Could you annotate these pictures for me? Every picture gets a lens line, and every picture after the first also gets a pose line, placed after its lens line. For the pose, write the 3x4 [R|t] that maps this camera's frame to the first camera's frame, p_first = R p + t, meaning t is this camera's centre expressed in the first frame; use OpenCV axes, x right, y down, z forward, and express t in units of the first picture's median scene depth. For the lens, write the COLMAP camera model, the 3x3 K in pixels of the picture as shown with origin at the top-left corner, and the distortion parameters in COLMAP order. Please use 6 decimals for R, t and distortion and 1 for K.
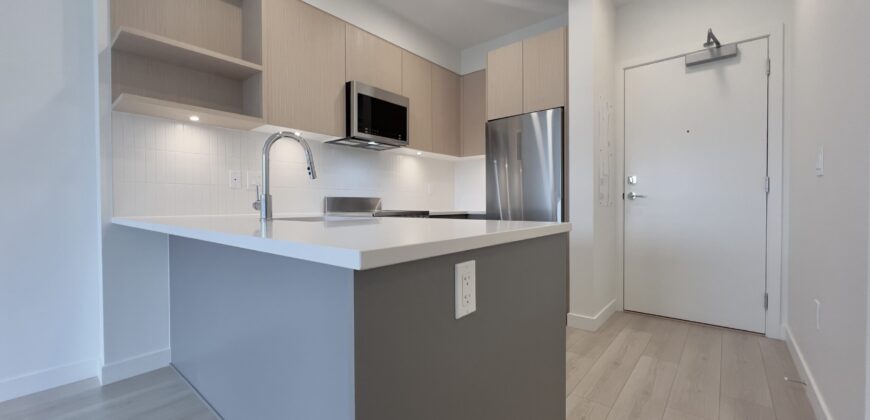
lens RADIAL K [[347.2, 0, 435.0], [0, 347.2, 210.0], [0, 0, 1]] dist [-0.000569, -0.000107]
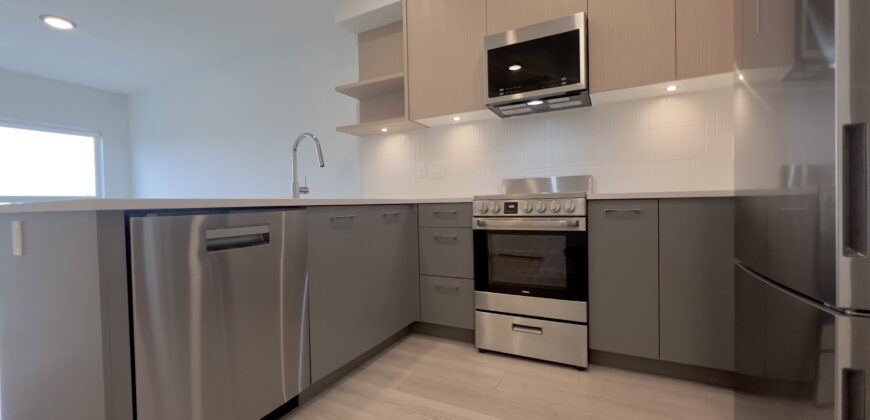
lens RADIAL K [[347.2, 0, 435.0], [0, 347.2, 210.0], [0, 0, 1]] dist [-0.000569, -0.000107]
pose [[0.223463, 0.013504, -0.974619, 0.631043], [0.009382, 0.999828, 0.016005, 0.031066], [0.974667, -0.012720, 0.223298, 0.780202]]
